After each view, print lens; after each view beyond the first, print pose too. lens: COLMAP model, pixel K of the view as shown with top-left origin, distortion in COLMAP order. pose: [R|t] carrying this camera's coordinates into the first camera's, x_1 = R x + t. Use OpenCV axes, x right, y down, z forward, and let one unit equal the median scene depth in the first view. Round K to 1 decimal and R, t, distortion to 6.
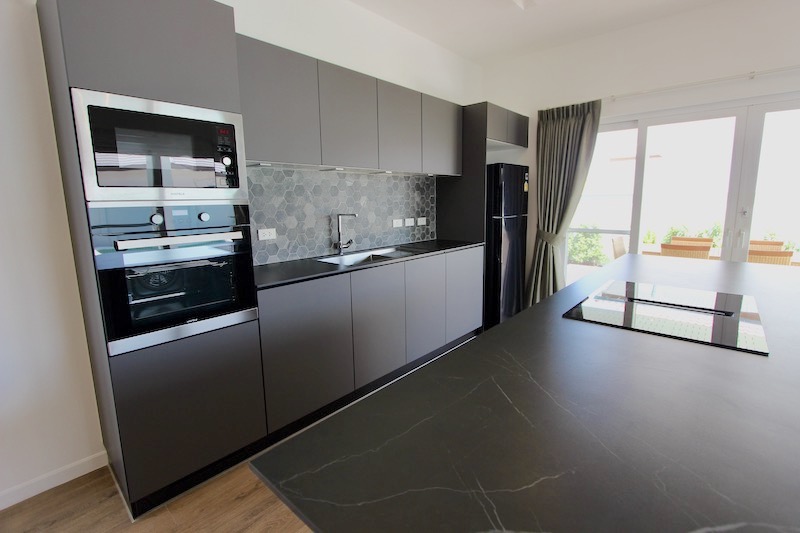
lens RADIAL K [[366.6, 0, 404.2], [0, 366.6, 262.5], [0, 0, 1]] dist [-0.043734, 0.020124]
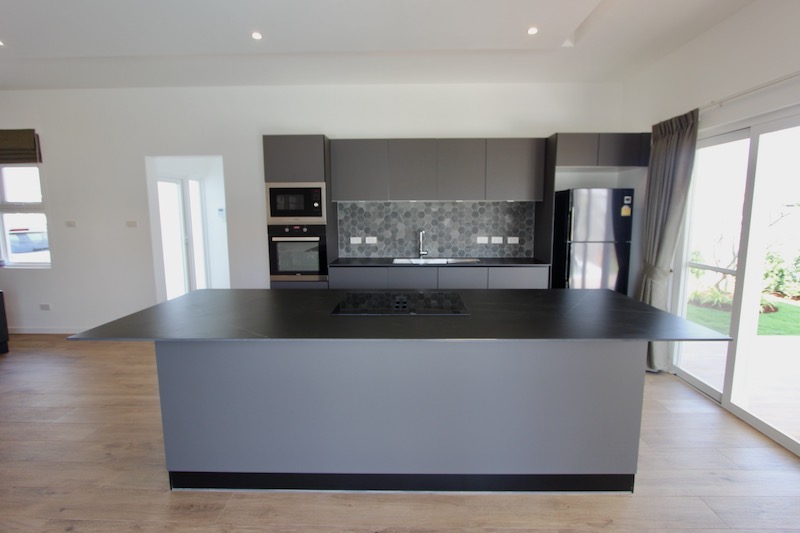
lens RADIAL K [[366.6, 0, 404.2], [0, 366.6, 262.5], [0, 0, 1]] dist [-0.043734, 0.020124]
pose [[0.657271, 0.117418, -0.744452, 0.778644], [-0.133869, 0.990270, 0.037997, -0.045522], [0.741670, 0.074685, 0.666594, -0.020999]]
